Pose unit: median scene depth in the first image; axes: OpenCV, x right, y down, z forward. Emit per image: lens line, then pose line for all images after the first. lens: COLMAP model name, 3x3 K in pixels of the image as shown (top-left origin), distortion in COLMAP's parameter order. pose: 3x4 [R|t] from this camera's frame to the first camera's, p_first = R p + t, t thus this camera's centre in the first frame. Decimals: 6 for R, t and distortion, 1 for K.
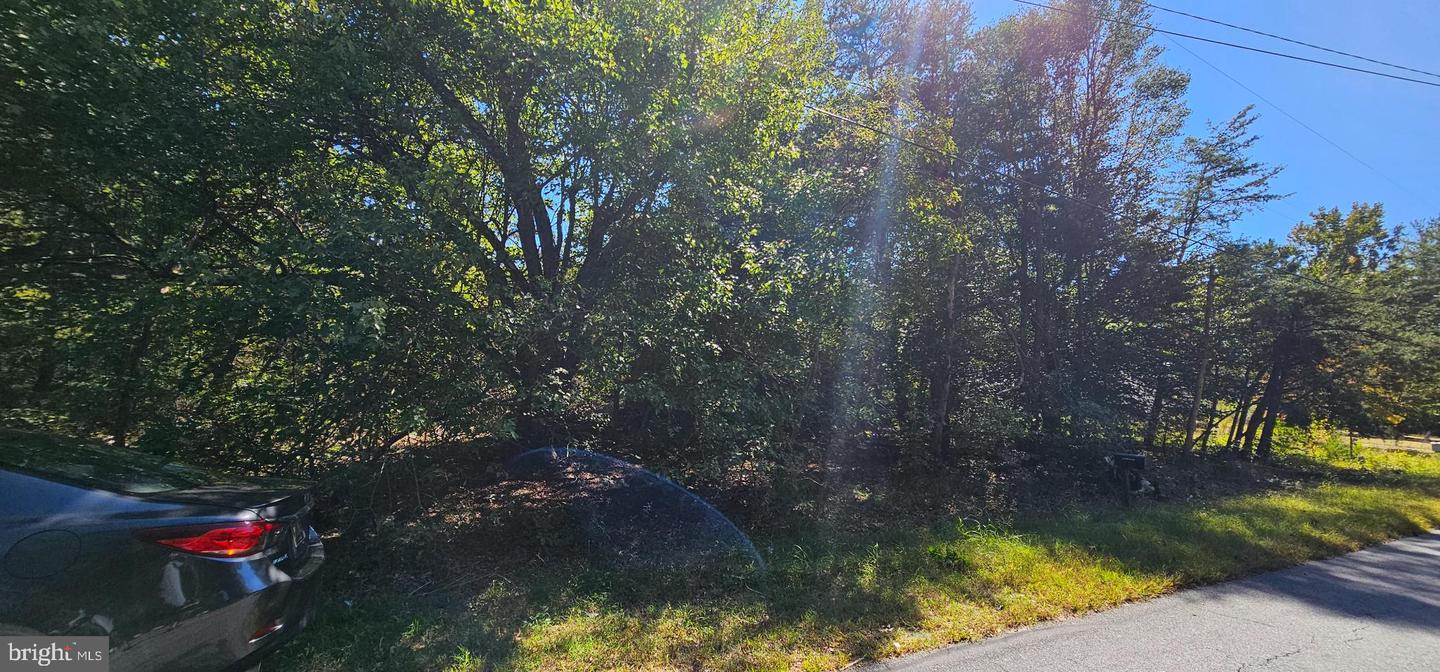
lens RADIAL K [[596.6, 0, 708.3], [0, 596.6, 341.6], [0, 0, 1]] dist [-0.004406, 0.000081]
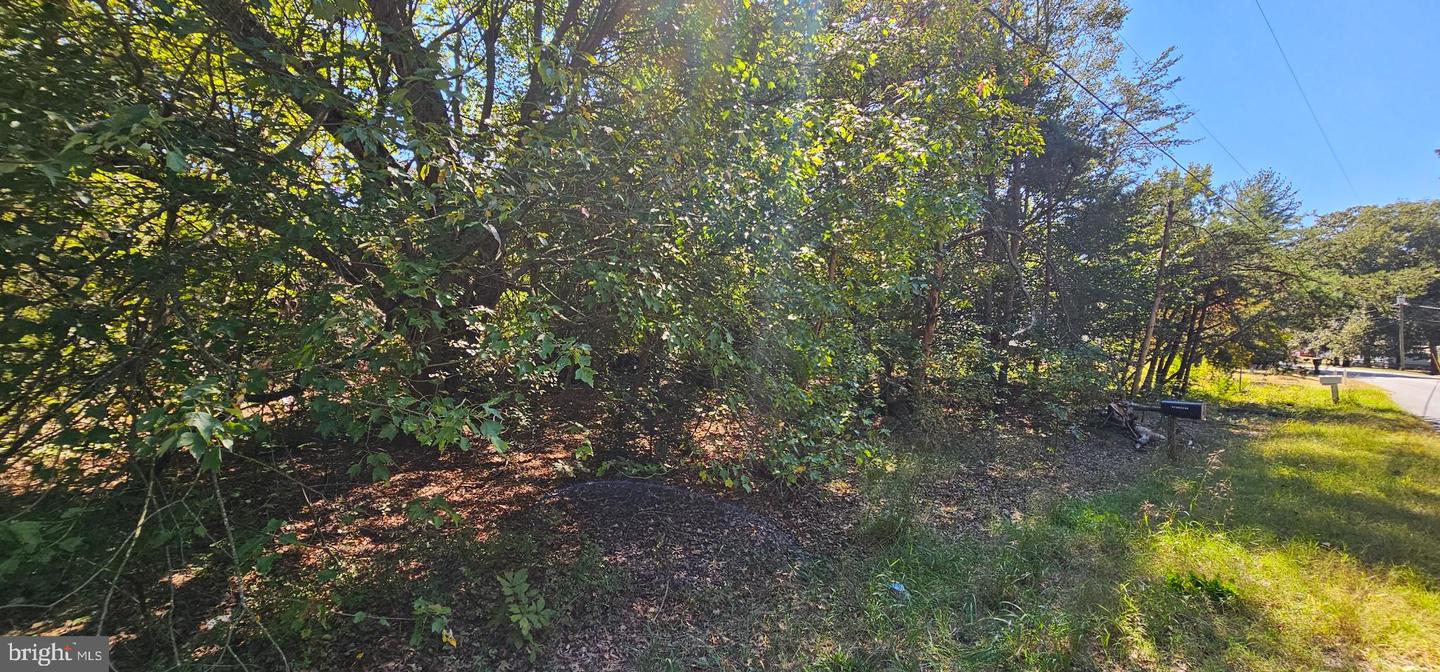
lens RADIAL K [[596.6, 0, 708.3], [0, 596.6, 341.6], [0, 0, 1]] dist [-0.004406, 0.000081]
pose [[0.981035, -0.018403, 0.192957, -0.149694], [0.002293, 0.996515, 0.083383, 0.033420], [-0.193819, -0.081359, 0.977658, 0.336511]]
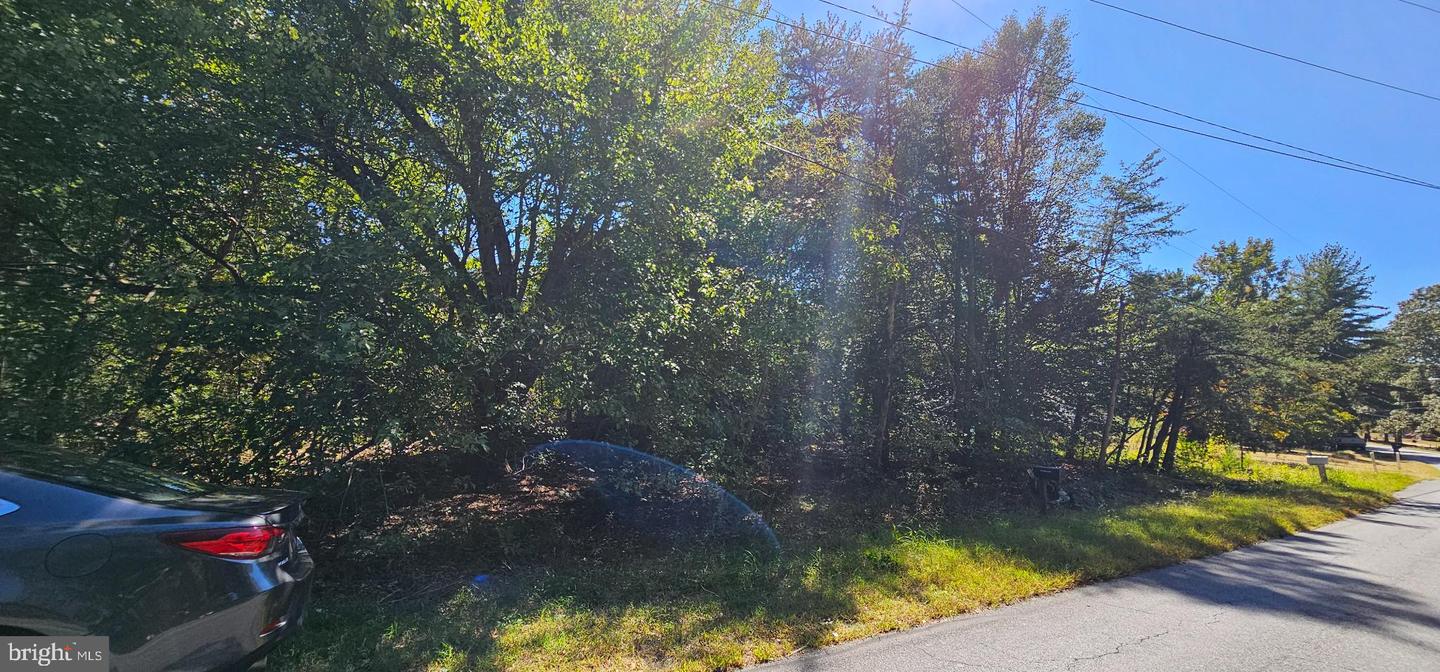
lens RADIAL K [[596.6, 0, 708.3], [0, 596.6, 341.6], [0, 0, 1]] dist [-0.004406, 0.000081]
pose [[0.996254, 0.016448, 0.084894, -0.013748], [-0.014547, 0.999630, -0.022967, -0.008540], [-0.085240, 0.021646, 0.996125, -0.055144]]
